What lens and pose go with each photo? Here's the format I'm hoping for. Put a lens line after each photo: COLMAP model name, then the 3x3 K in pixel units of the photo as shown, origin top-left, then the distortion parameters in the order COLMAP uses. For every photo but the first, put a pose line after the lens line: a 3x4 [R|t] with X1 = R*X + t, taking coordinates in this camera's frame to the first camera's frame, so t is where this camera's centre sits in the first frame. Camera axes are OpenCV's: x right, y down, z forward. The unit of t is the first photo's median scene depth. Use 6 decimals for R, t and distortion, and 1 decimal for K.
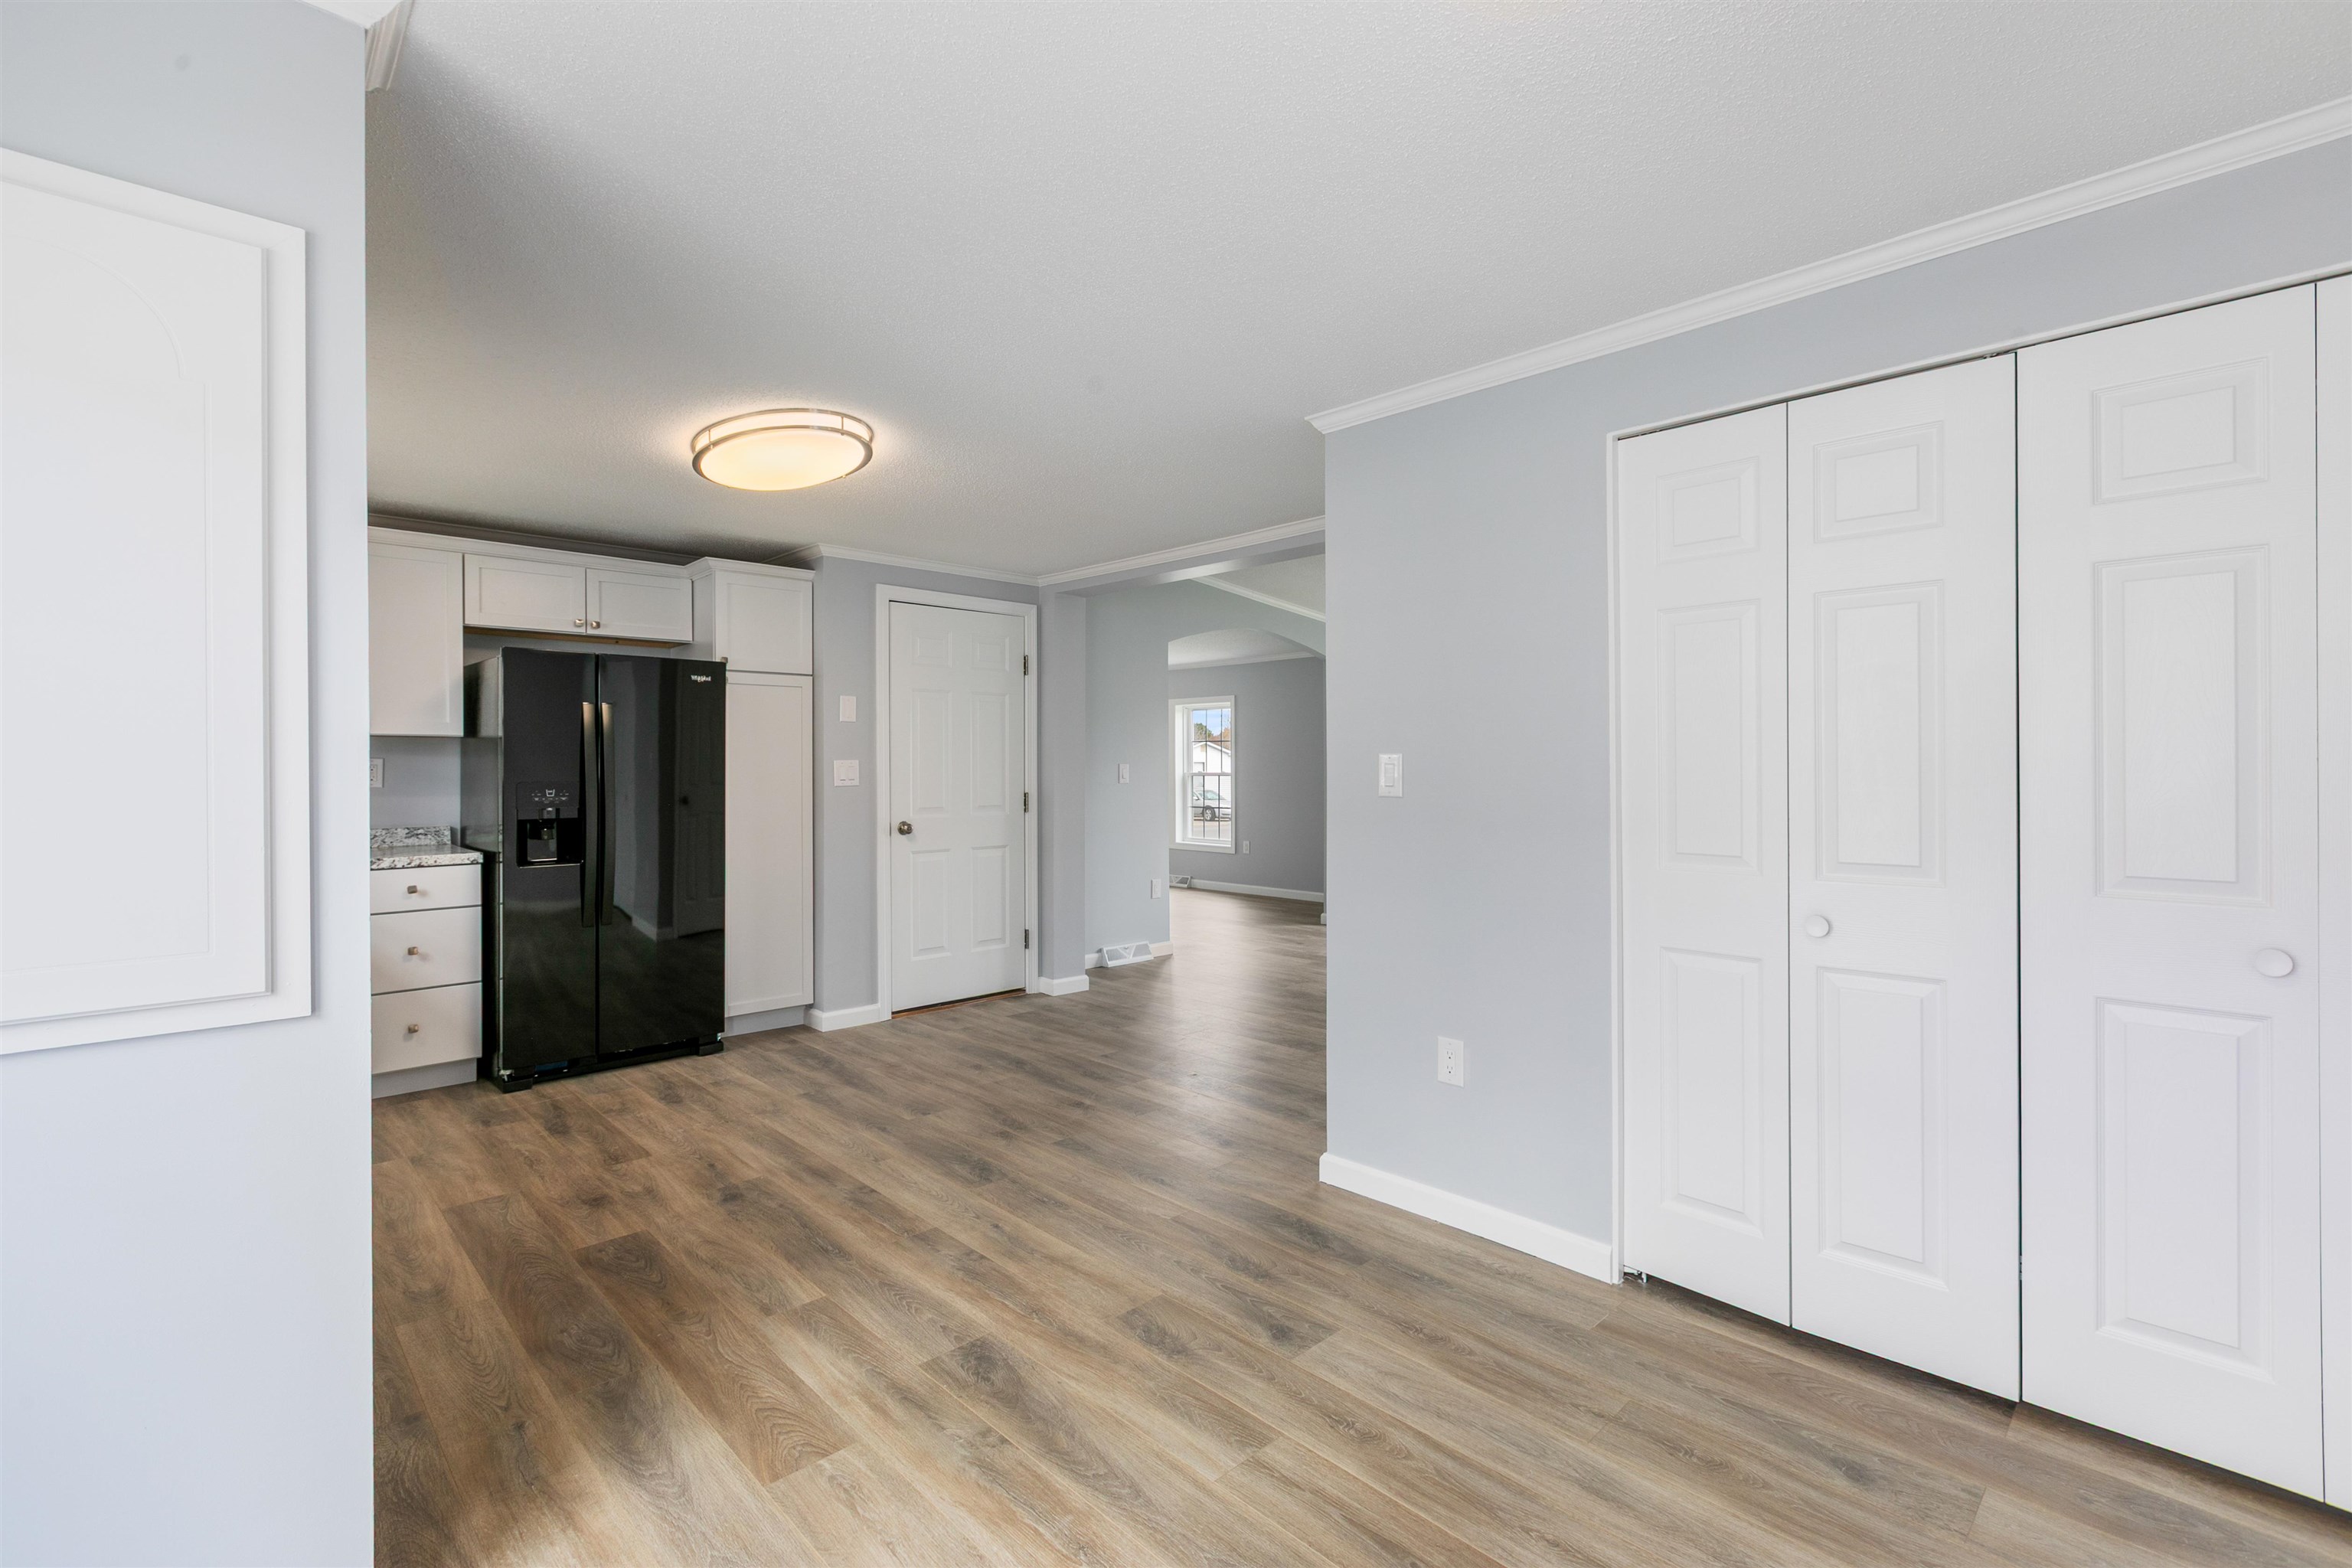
lens RADIAL K [[1051.8, 0, 1156.4], [0, 1051.8, 767.5], [0, 0, 1]] dist [0.011436, -0.000218]
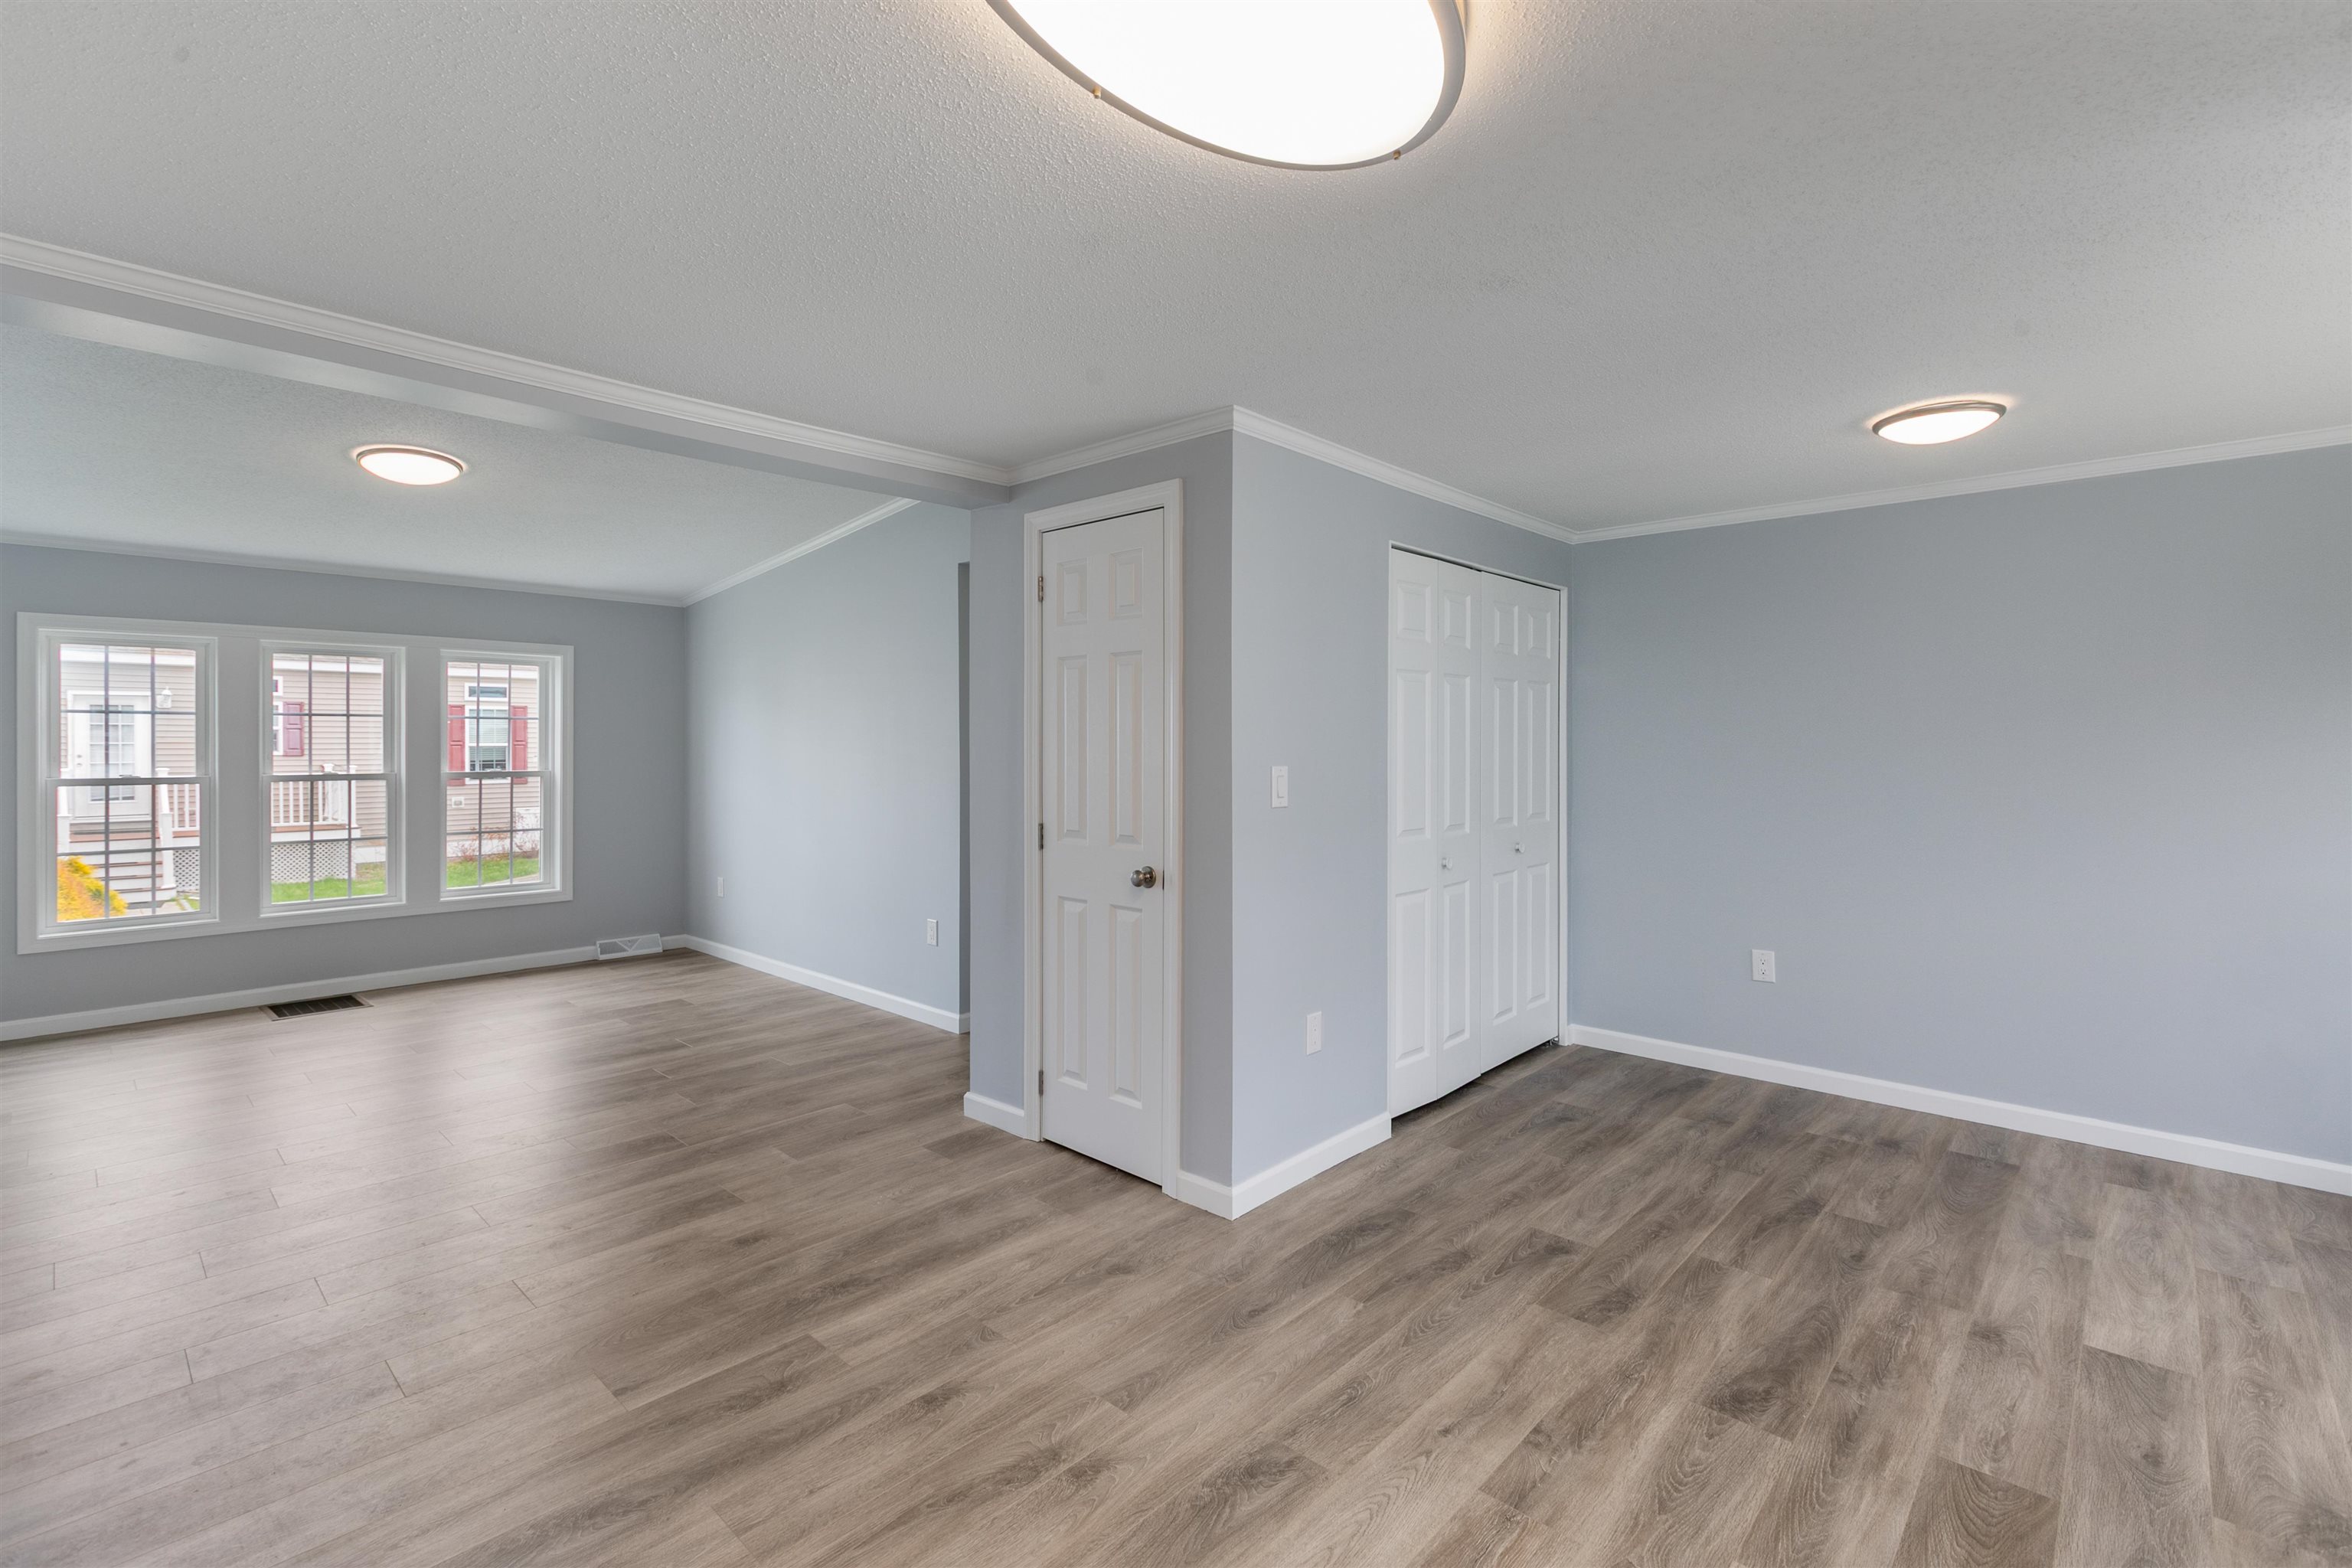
lens RADIAL K [[1044.9, 0, 1152.8], [0, 1044.9, 750.5], [0, 0, 1]] dist [-0.000485, -0.000528]
pose [[-0.050138, -0.002363, 0.998740, -0.706281], [0.001384, 0.999996, 0.002436, -0.027755], [-0.998741, 0.001505, -0.050135, 1.019974]]
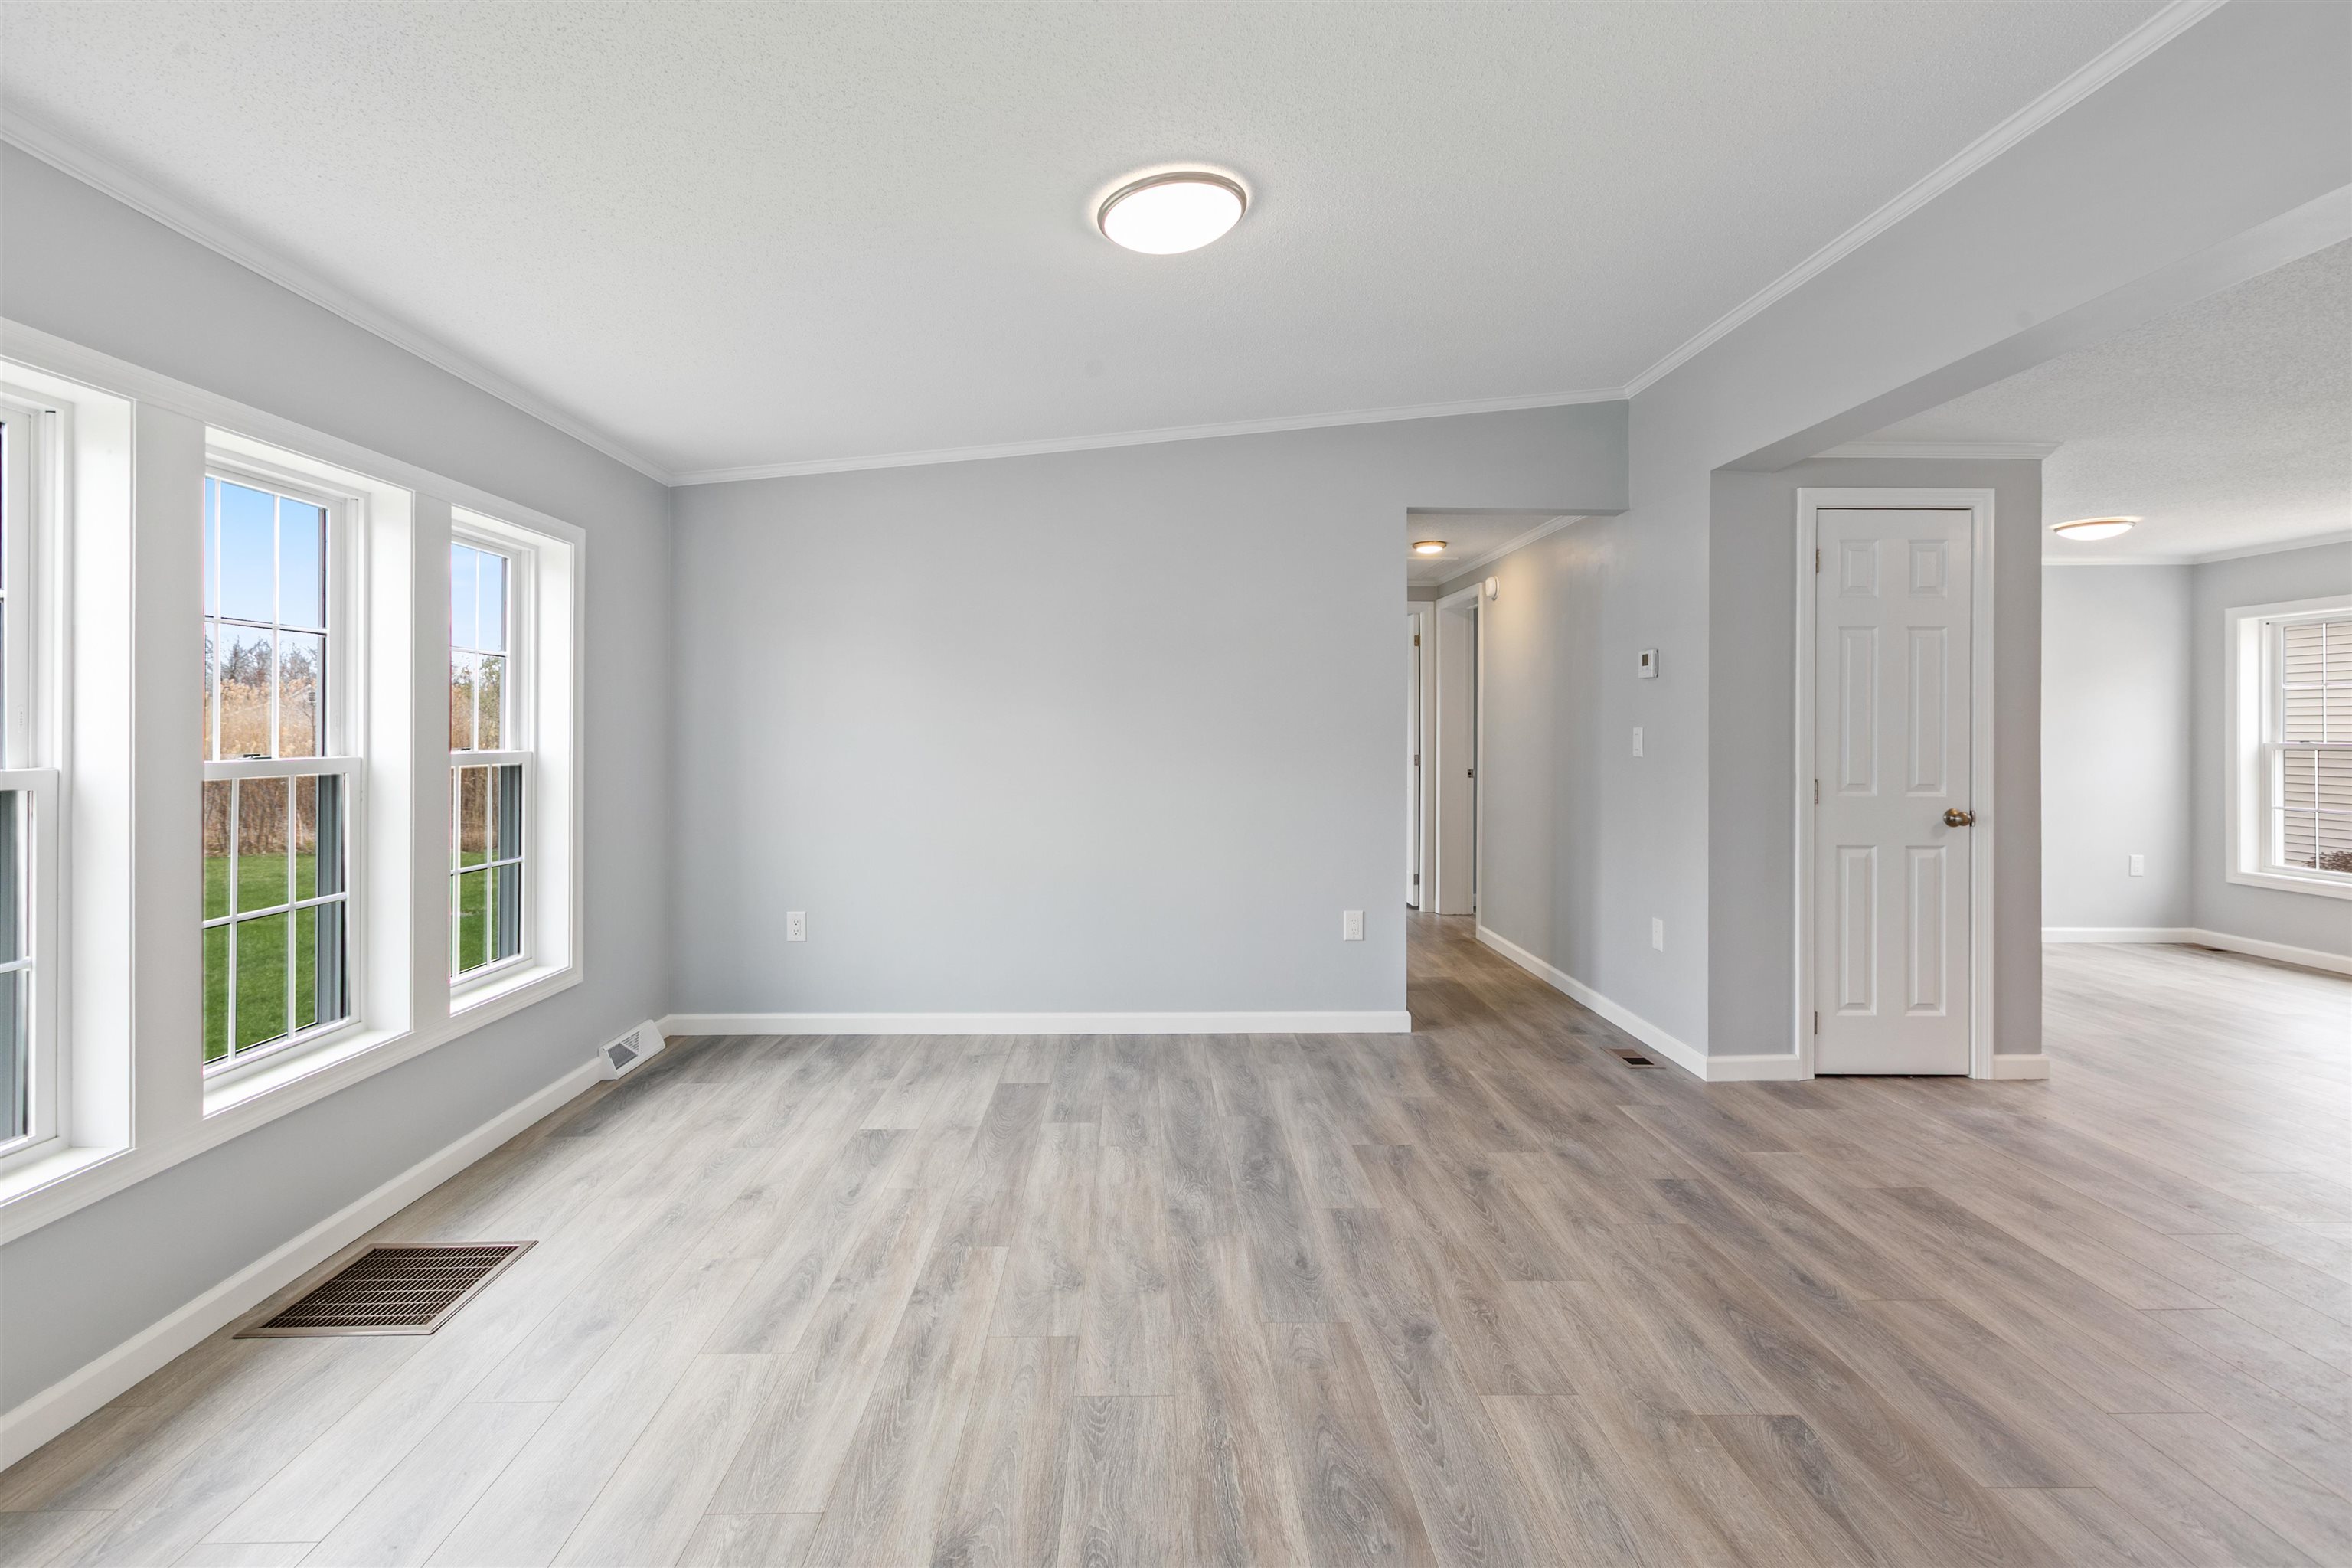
lens RADIAL K [[1060.2, 0, 1151.3], [0, 1060.2, 723.6], [0, 0, 1]] dist [-0.001887, -0.000207]
pose [[-0.732205, 0.004793, 0.681067, 0.073797], [0.001399, 0.999984, -0.005534, -0.007303], [-0.681083, -0.003100, -0.732200, 2.361089]]
